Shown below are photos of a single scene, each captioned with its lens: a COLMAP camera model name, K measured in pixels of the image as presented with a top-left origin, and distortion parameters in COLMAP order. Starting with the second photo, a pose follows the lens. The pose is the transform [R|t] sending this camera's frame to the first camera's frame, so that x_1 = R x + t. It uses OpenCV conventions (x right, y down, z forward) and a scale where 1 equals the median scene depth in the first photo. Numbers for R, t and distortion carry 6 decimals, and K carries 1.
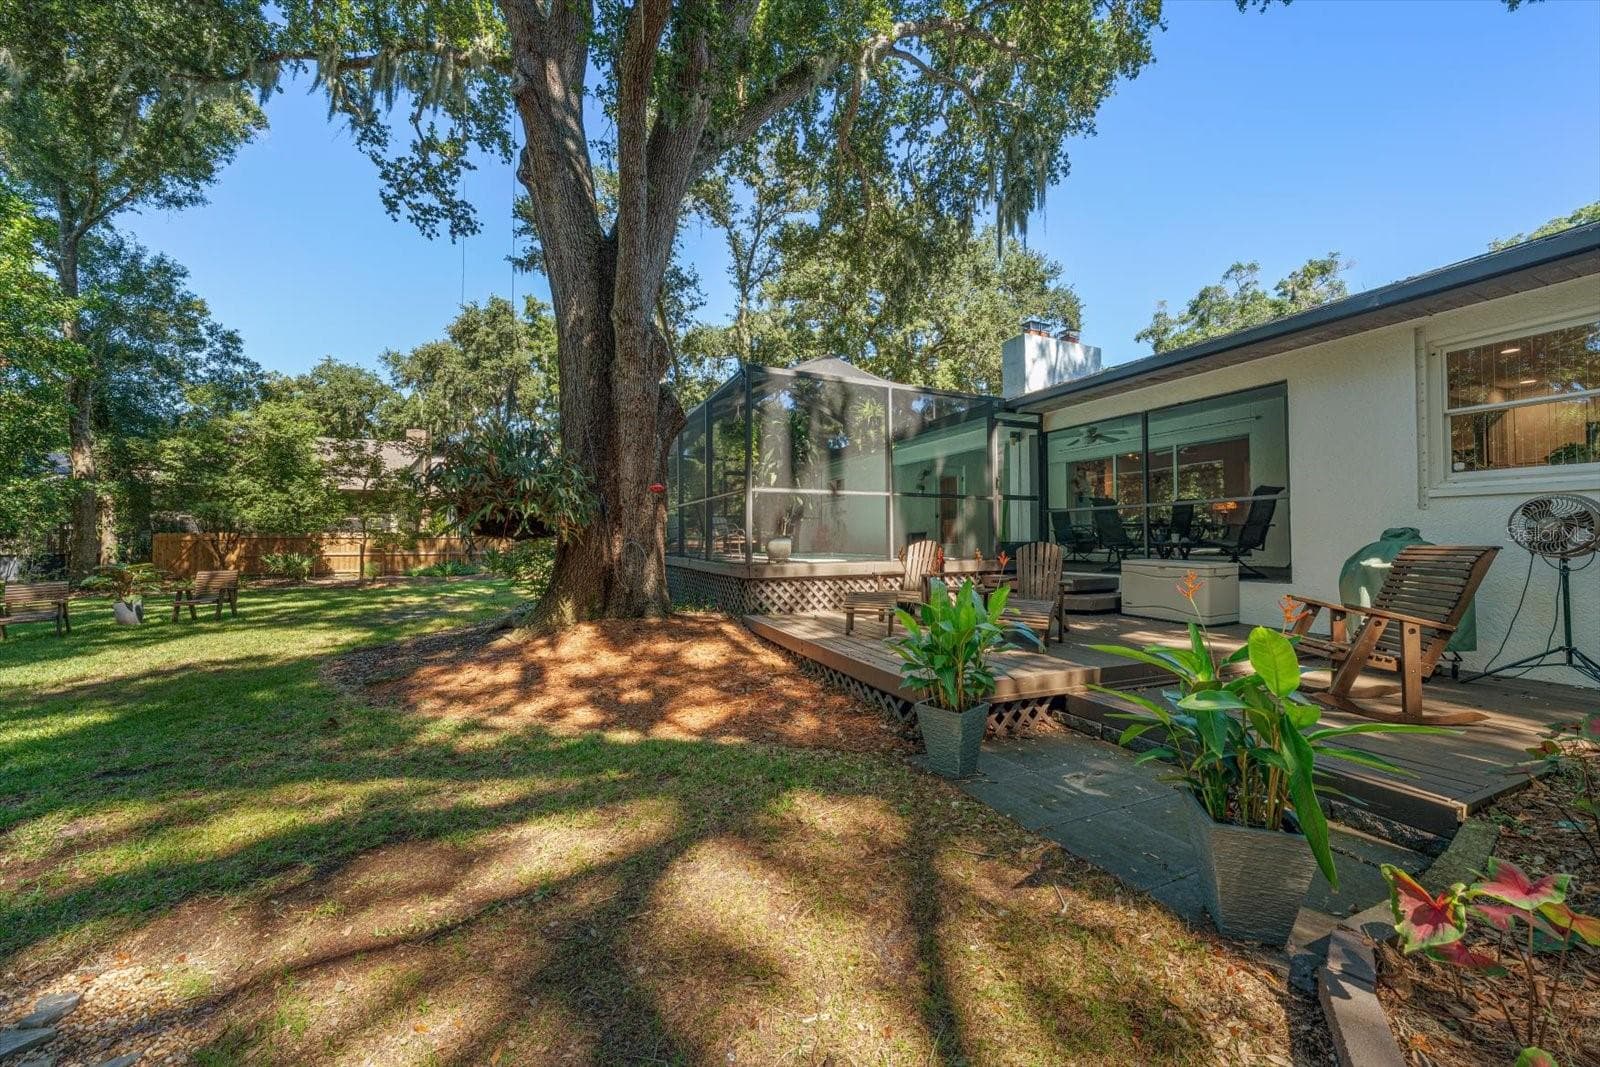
lens RADIAL K [[600.6, 0, 800.0], [0, 600.6, 533.5], [0, 0, 1]] dist [-0.002125, -0.000081]
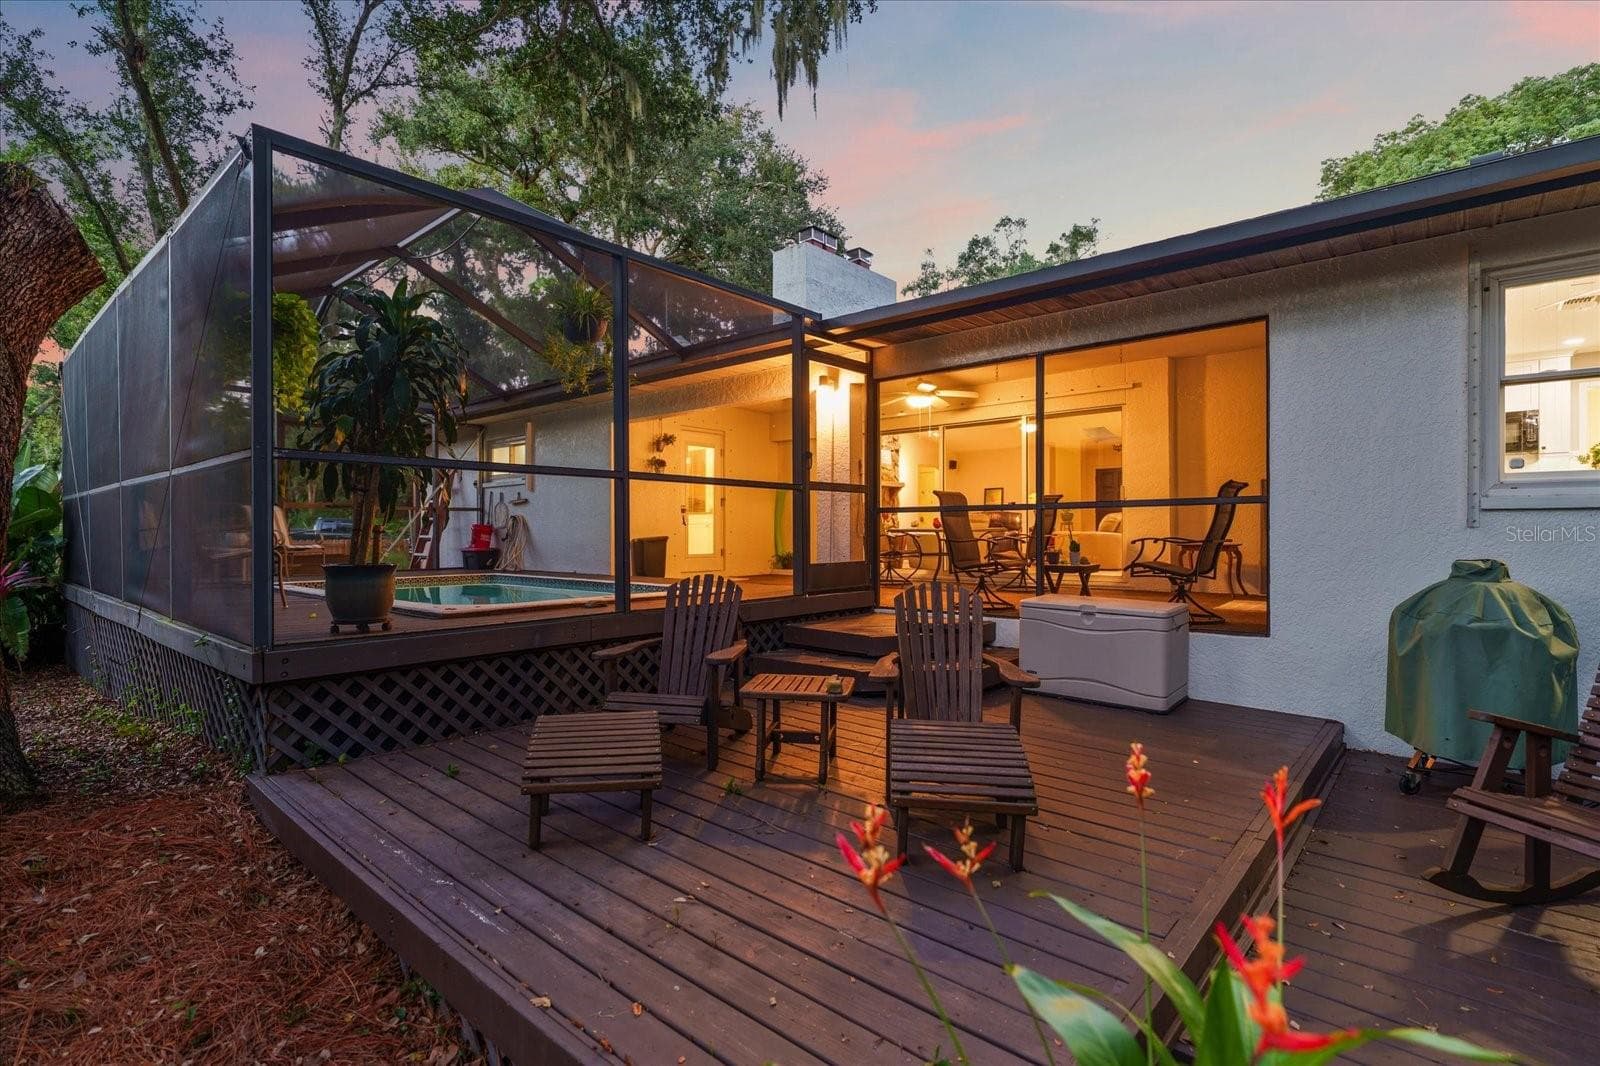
lens RADIAL K [[758.6, 0, 800.0], [0, 758.6, 533.0], [0, 0, 1]] dist [-0.001995, -0.000237]
pose [[0.913368, -0.001269, 0.407132, 0.014684], [-0.005745, 0.999855, 0.016005, -0.014158], [-0.407093, -0.016958, 0.913229, 0.176696]]
